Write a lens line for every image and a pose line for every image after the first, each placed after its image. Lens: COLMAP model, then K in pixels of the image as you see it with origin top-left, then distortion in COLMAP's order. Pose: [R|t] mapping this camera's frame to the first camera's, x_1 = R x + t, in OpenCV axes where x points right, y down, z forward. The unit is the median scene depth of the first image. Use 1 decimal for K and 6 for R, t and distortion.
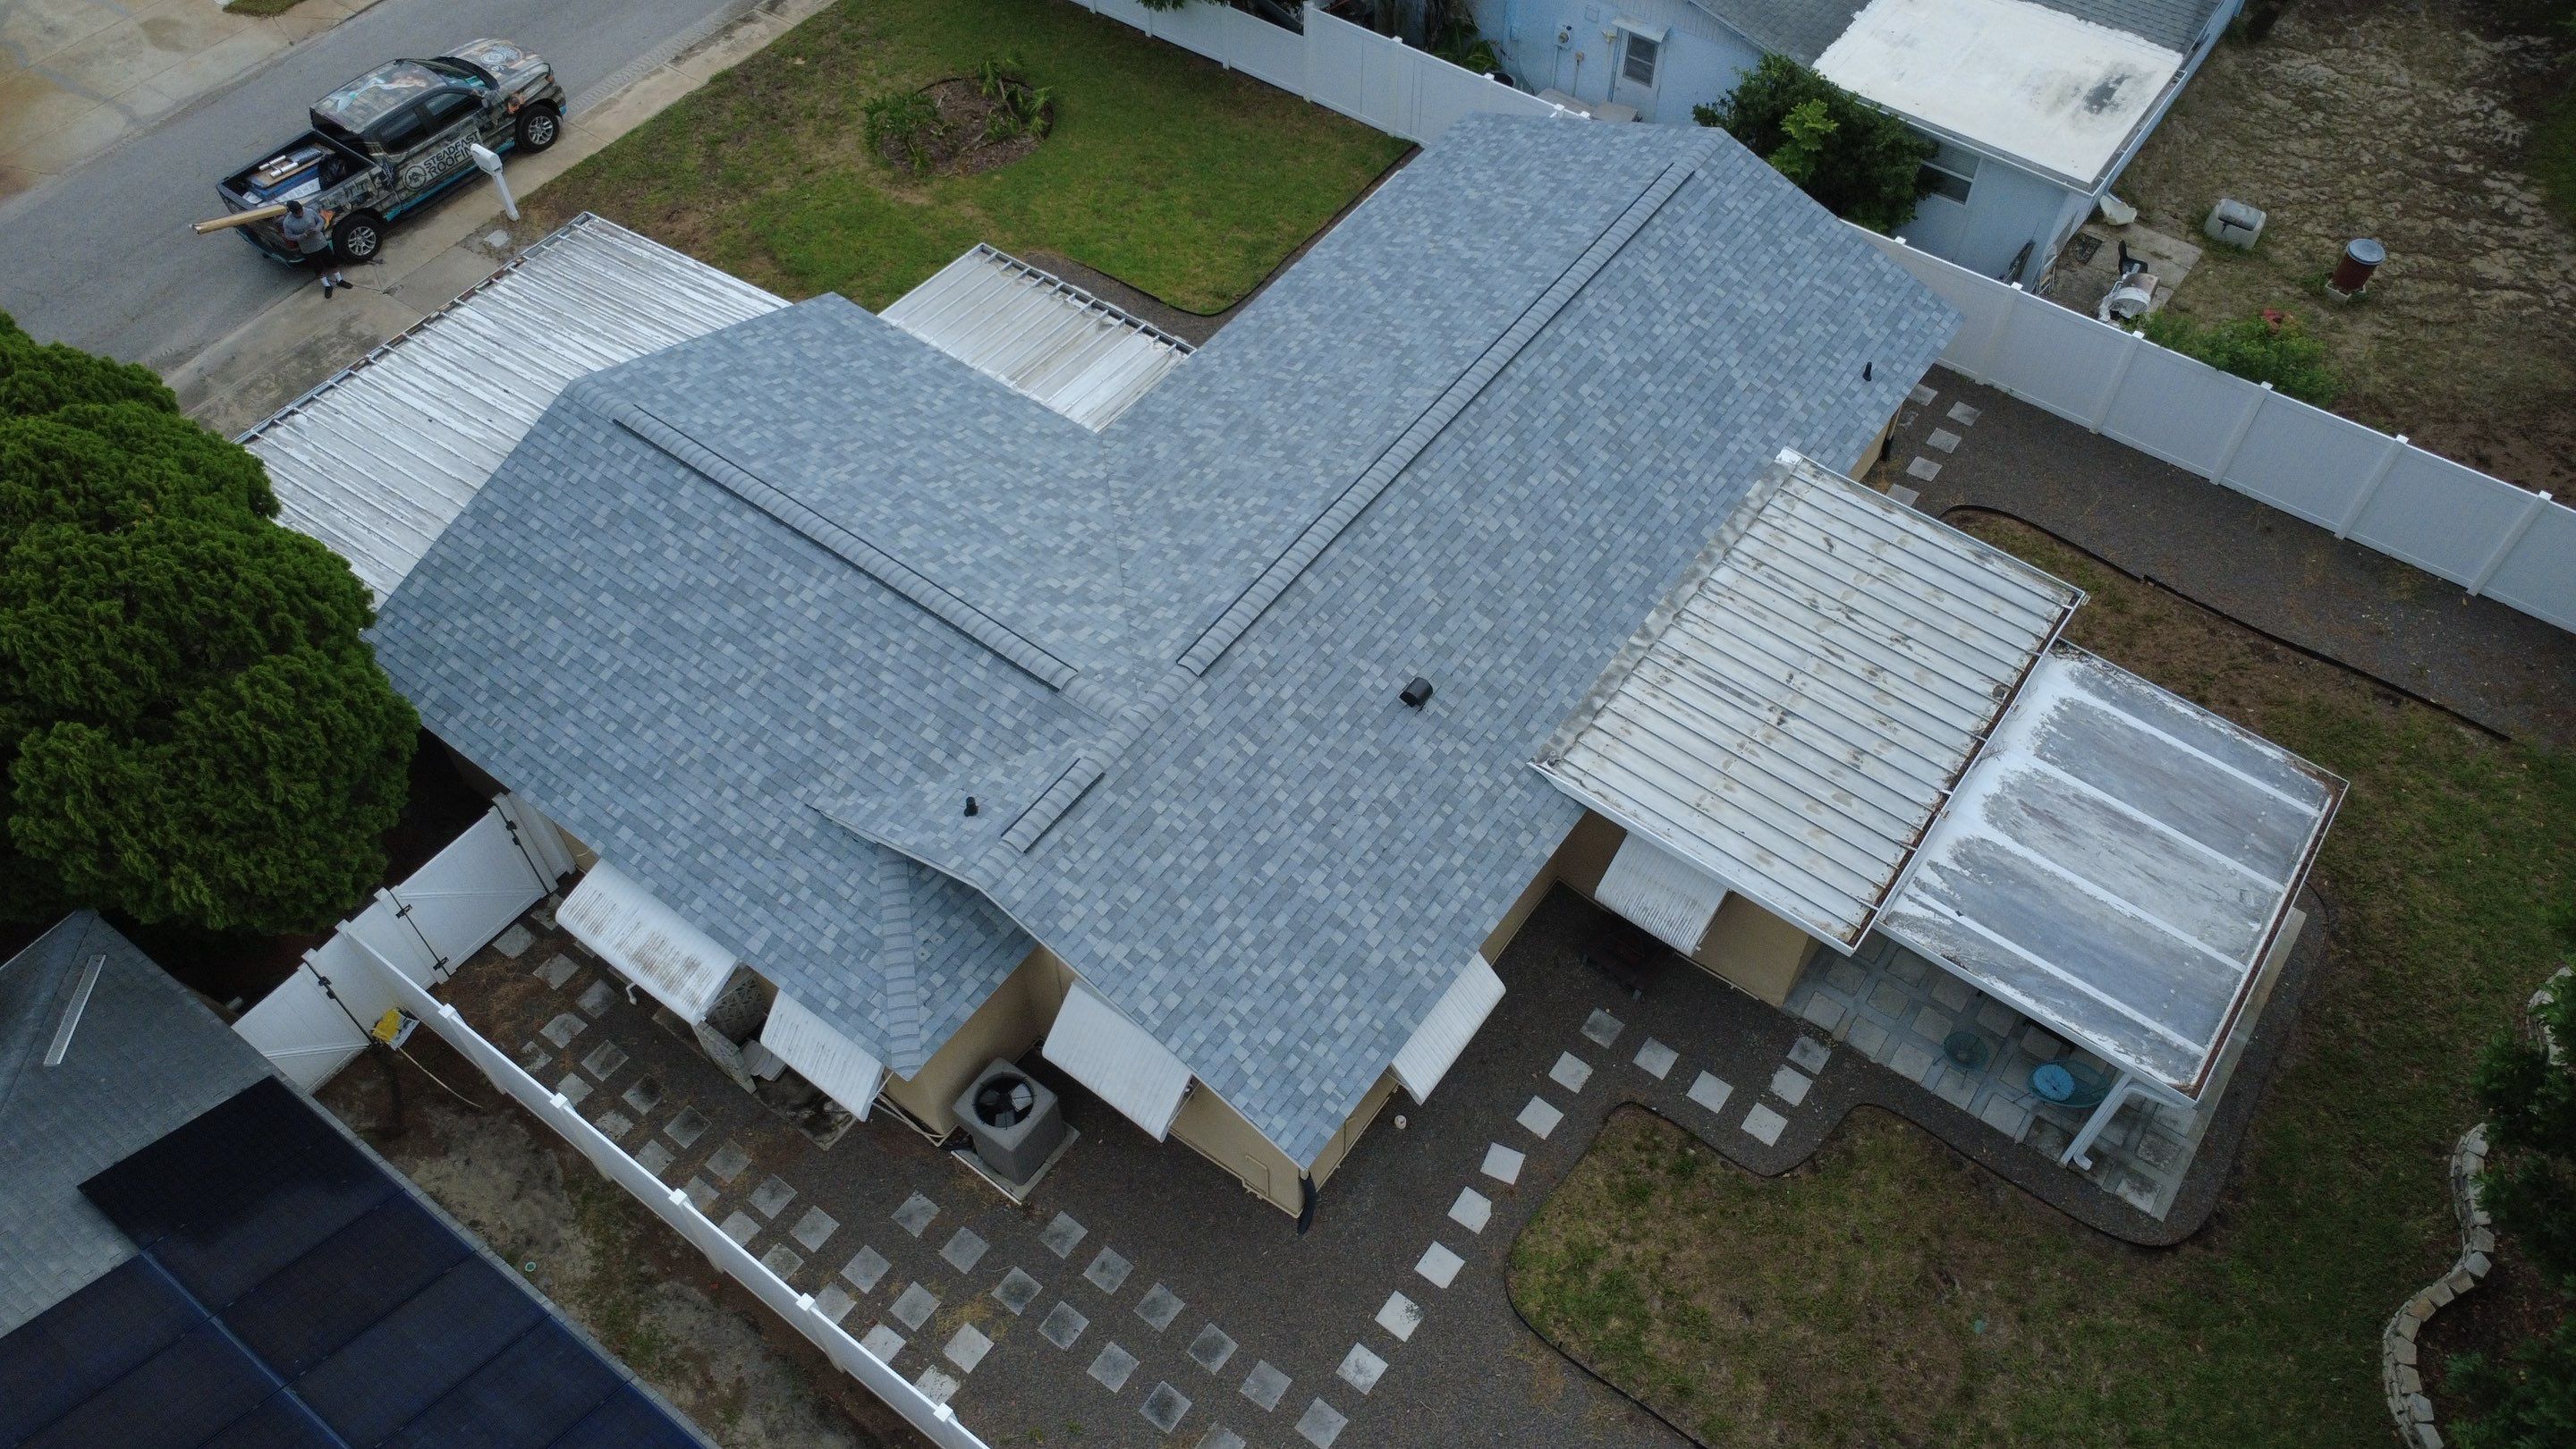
lens RADIAL K [[1875.3, 0, 1284.3], [0, 1875.3, 720.6], [0, 0, 1]] dist [-0.002020, 0.005848]
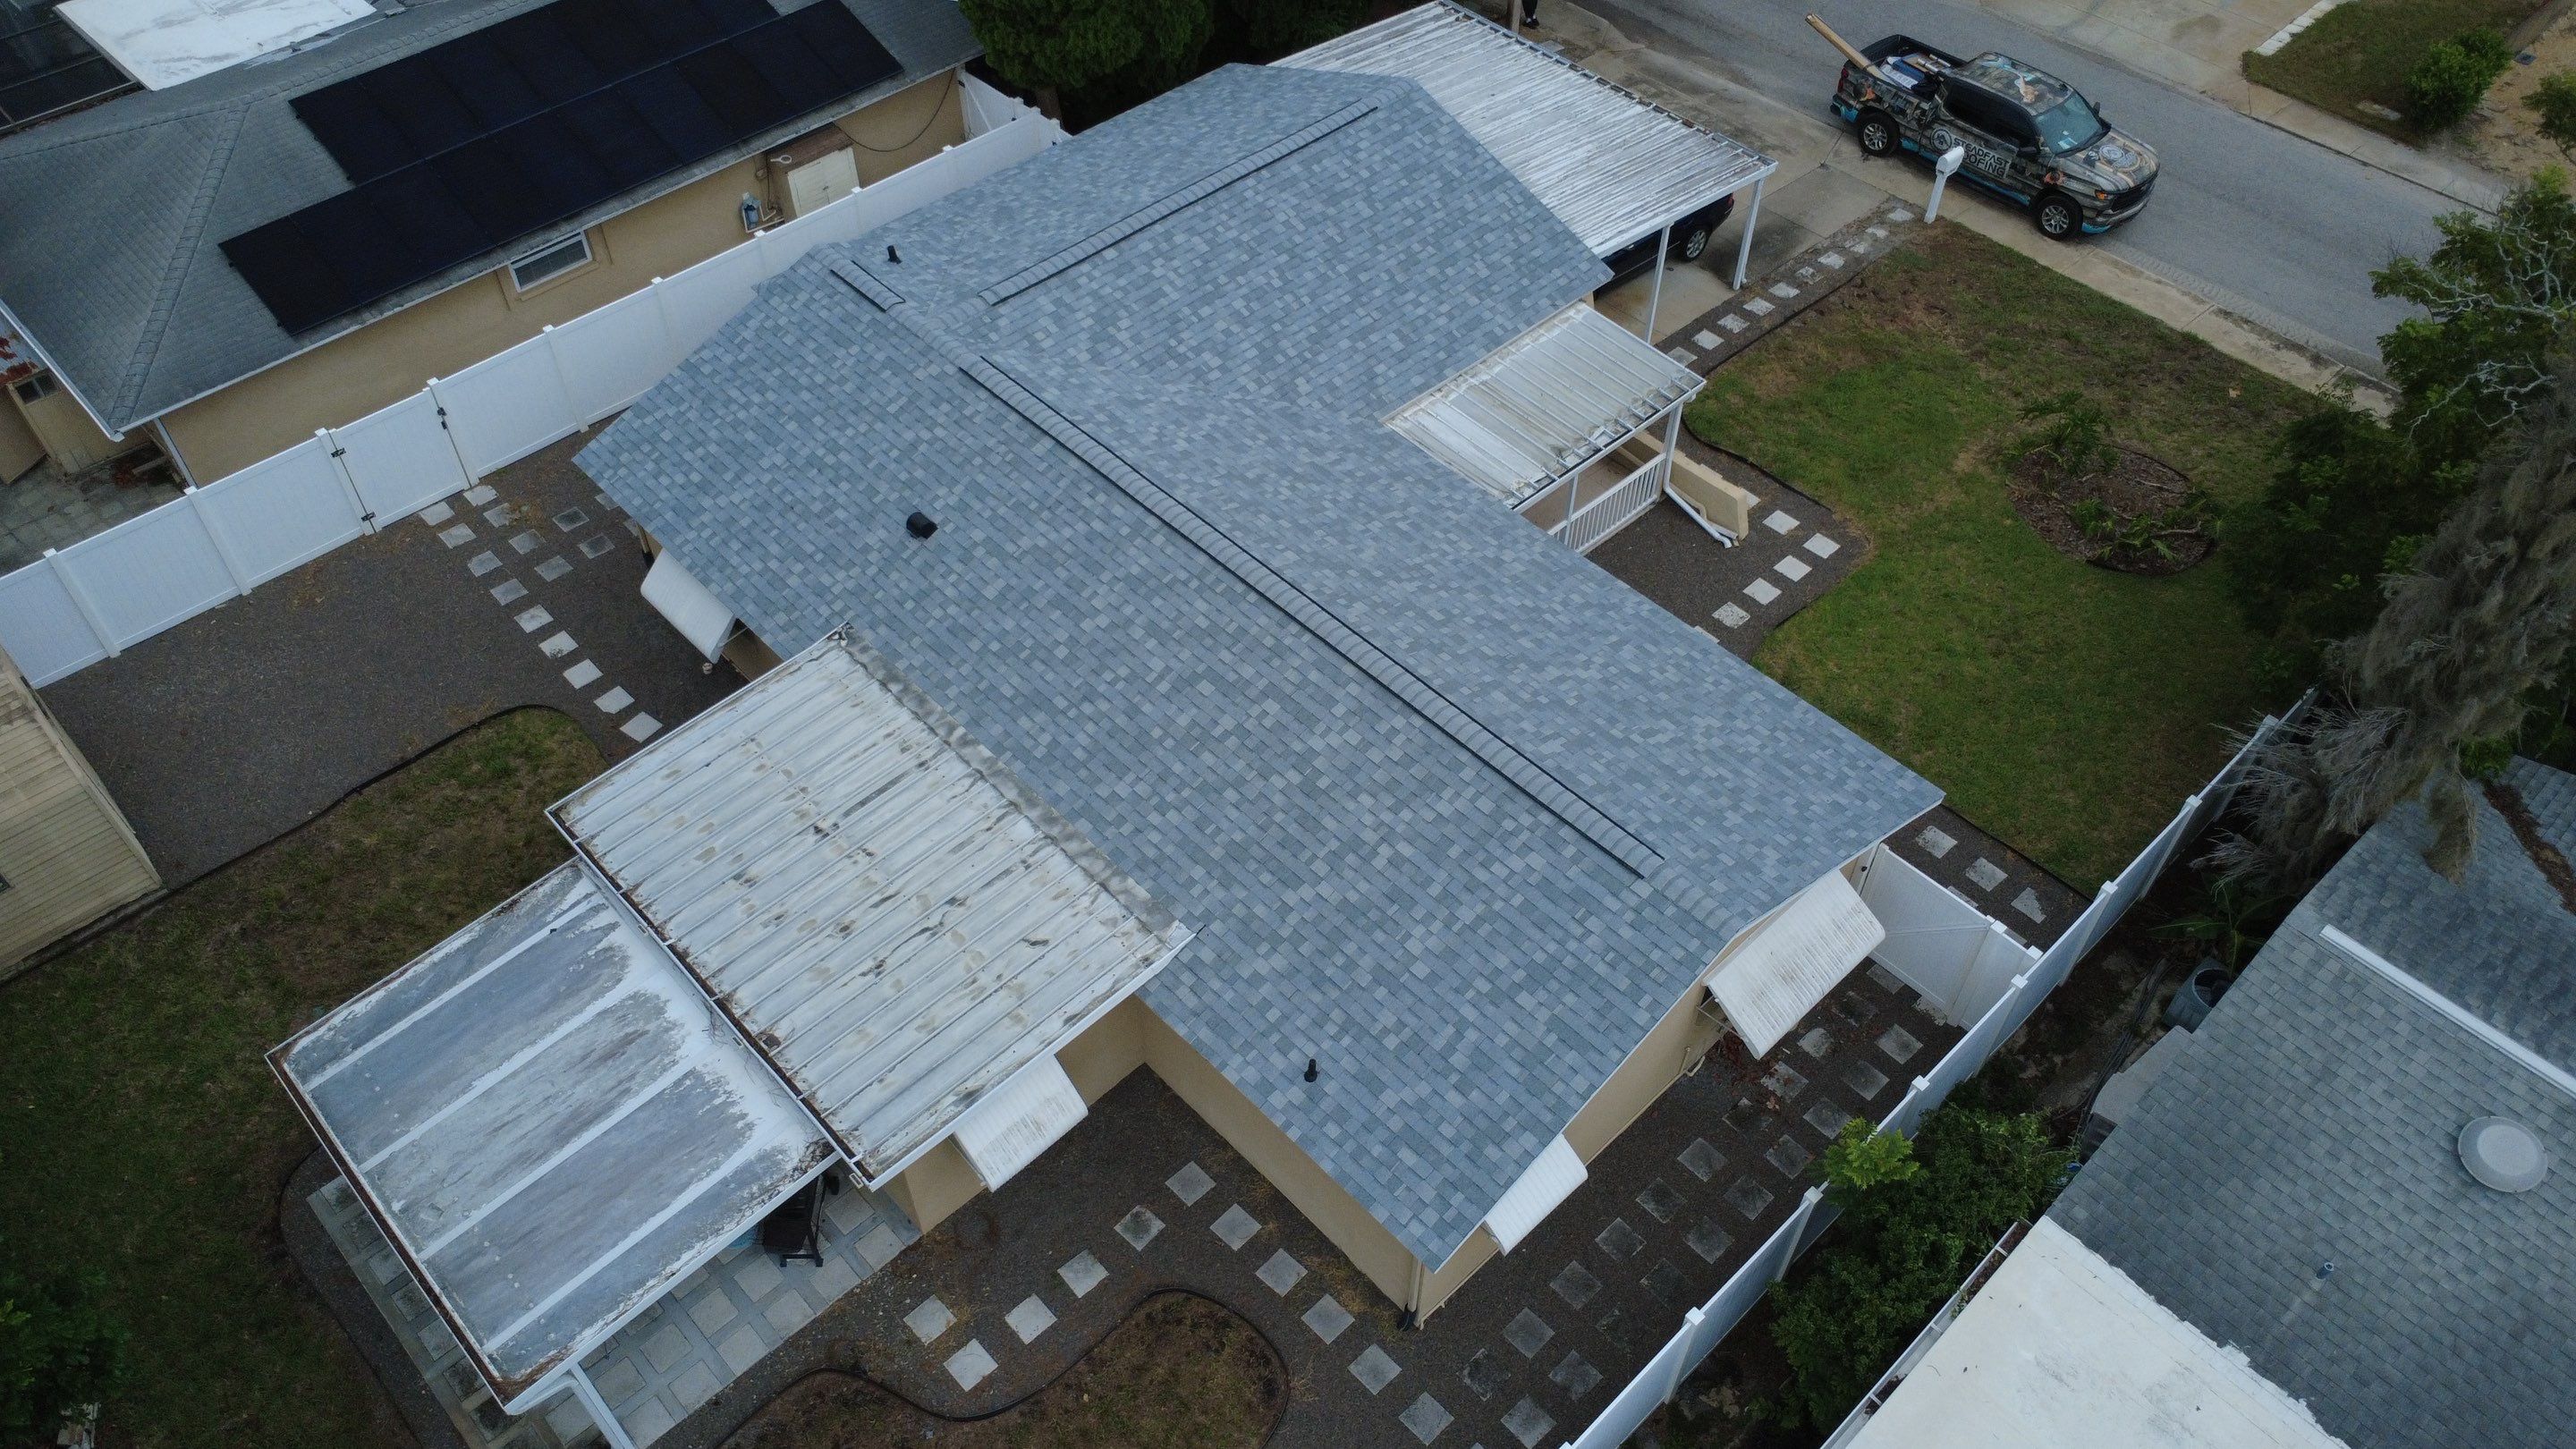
lens RADIAL K [[1875.3, 0, 1284.5], [0, 1875.3, 721.4], [0, 0, 1]] dist [-0.002020, 0.005848]
pose [[-0.178414, 0.737350, -0.651524, 0.790783], [-0.776766, 0.300905, 0.553254, -0.714609], [0.603989, 0.604790, 0.519063, 0.613373]]
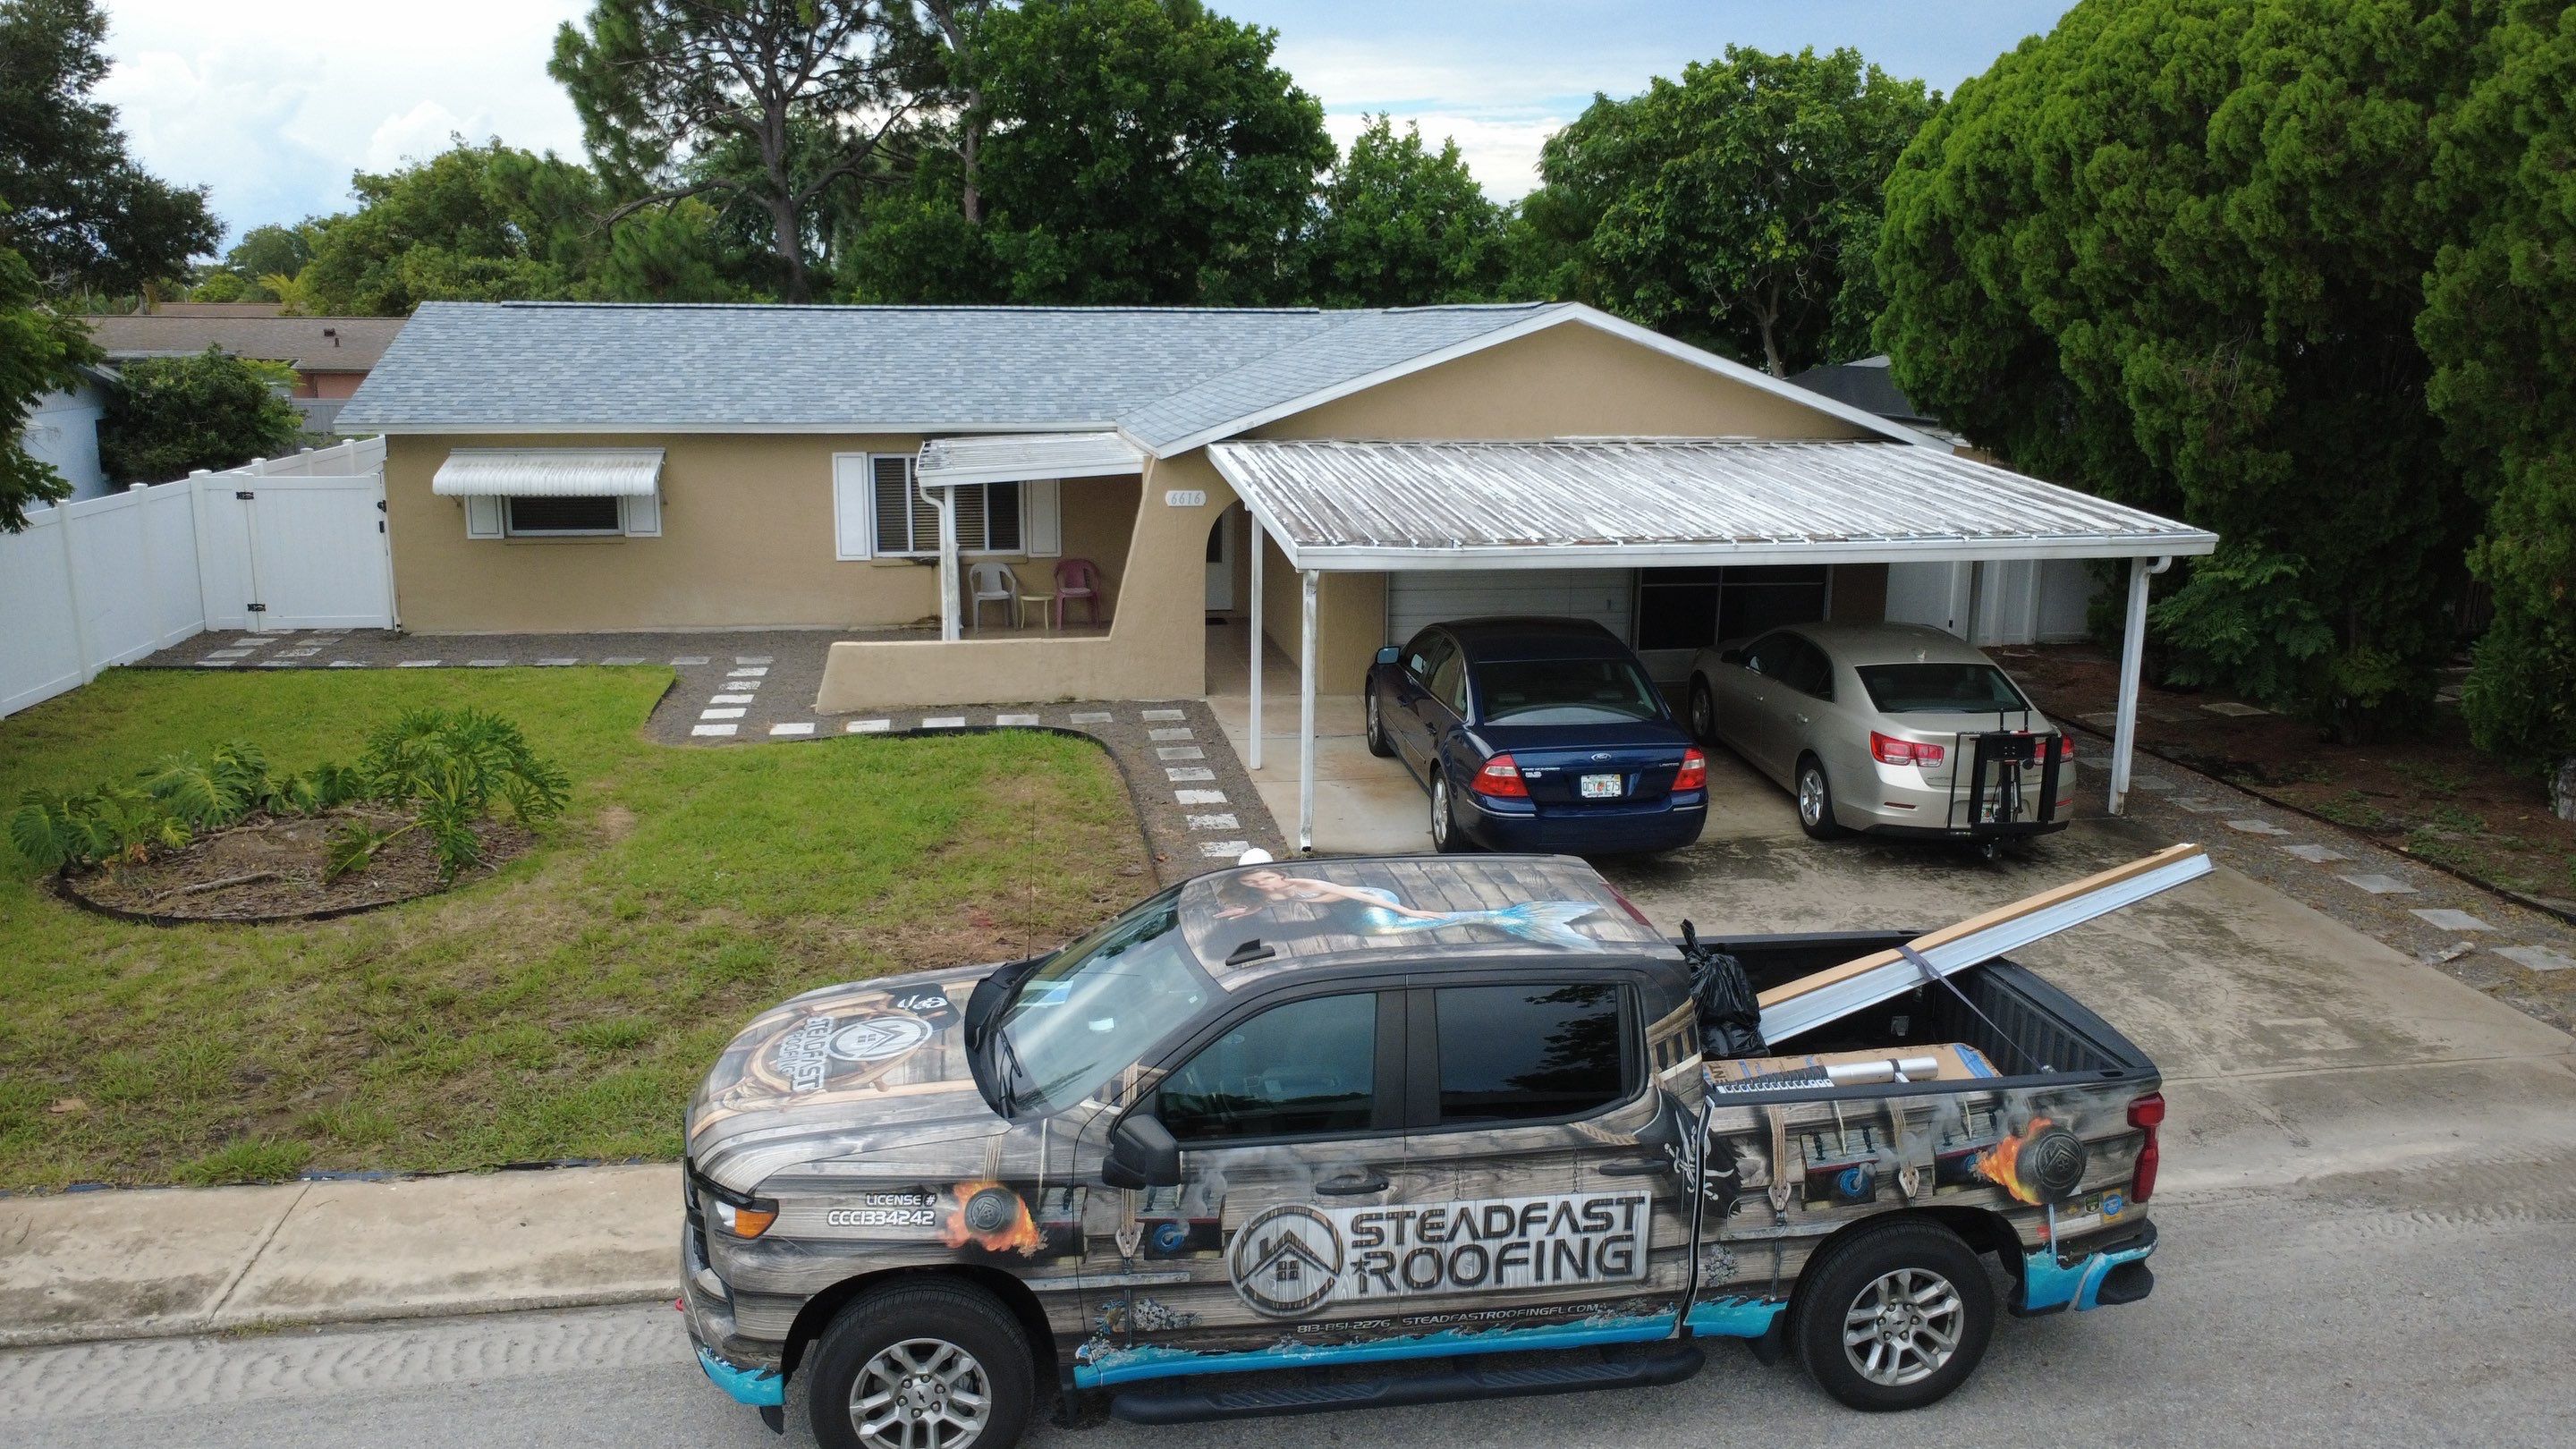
lens RADIAL K [[1875.3, 0, 1281.8], [0, 1875.3, 728.6], [0, 0, 1]] dist [-0.002020, 0.005848]
pose [[-0.719647, -0.146090, 0.678798, -0.918437], [0.547033, 0.482796, 0.683859, -0.758333], [-0.427626, 0.863461, -0.267527, 1.528043]]
